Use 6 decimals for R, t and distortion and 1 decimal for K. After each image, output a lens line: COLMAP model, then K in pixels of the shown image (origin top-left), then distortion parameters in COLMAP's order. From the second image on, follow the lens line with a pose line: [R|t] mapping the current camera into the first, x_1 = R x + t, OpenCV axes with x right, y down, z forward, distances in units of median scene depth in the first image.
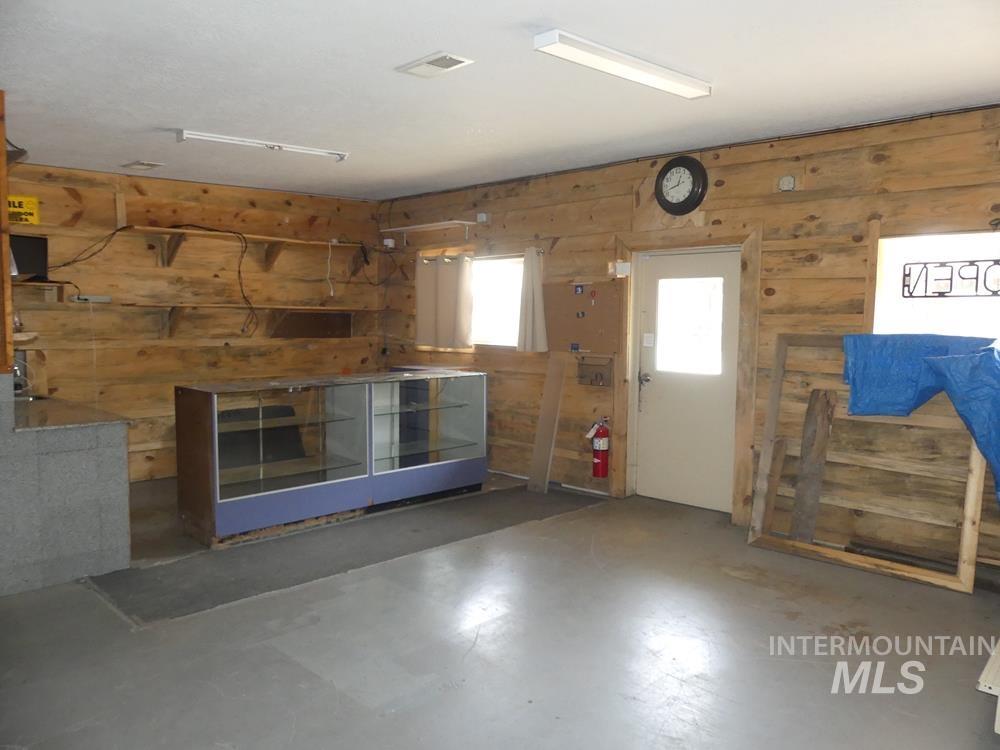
lens RADIAL K [[774.8, 0, 500.0], [0, 774.8, 375.0], [0, 0, 1]] dist [-0.009139, -0.007160]
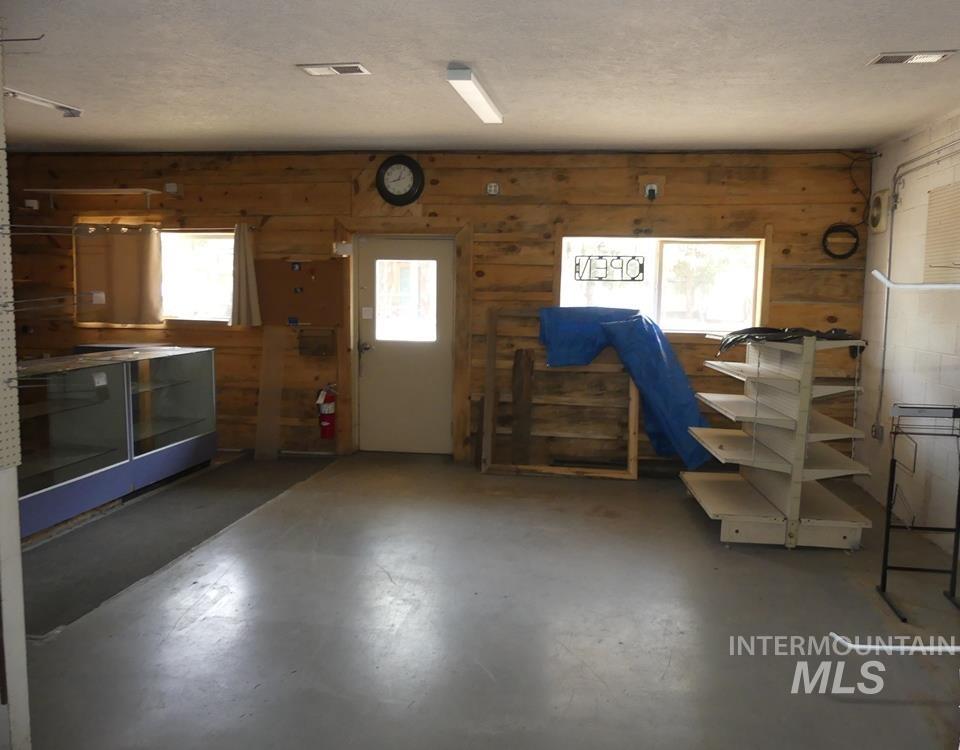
lens RADIAL K [[763.7, 0, 516.5], [0, 763.7, 375.7], [0, 0, 1]] dist [-0.025653, 0.050543]
pose [[0.790945, -0.061522, 0.608786, -0.363597], [0.037105, 0.997924, 0.052639, -0.005075], [-0.610761, -0.019045, 0.791586, -0.022728]]
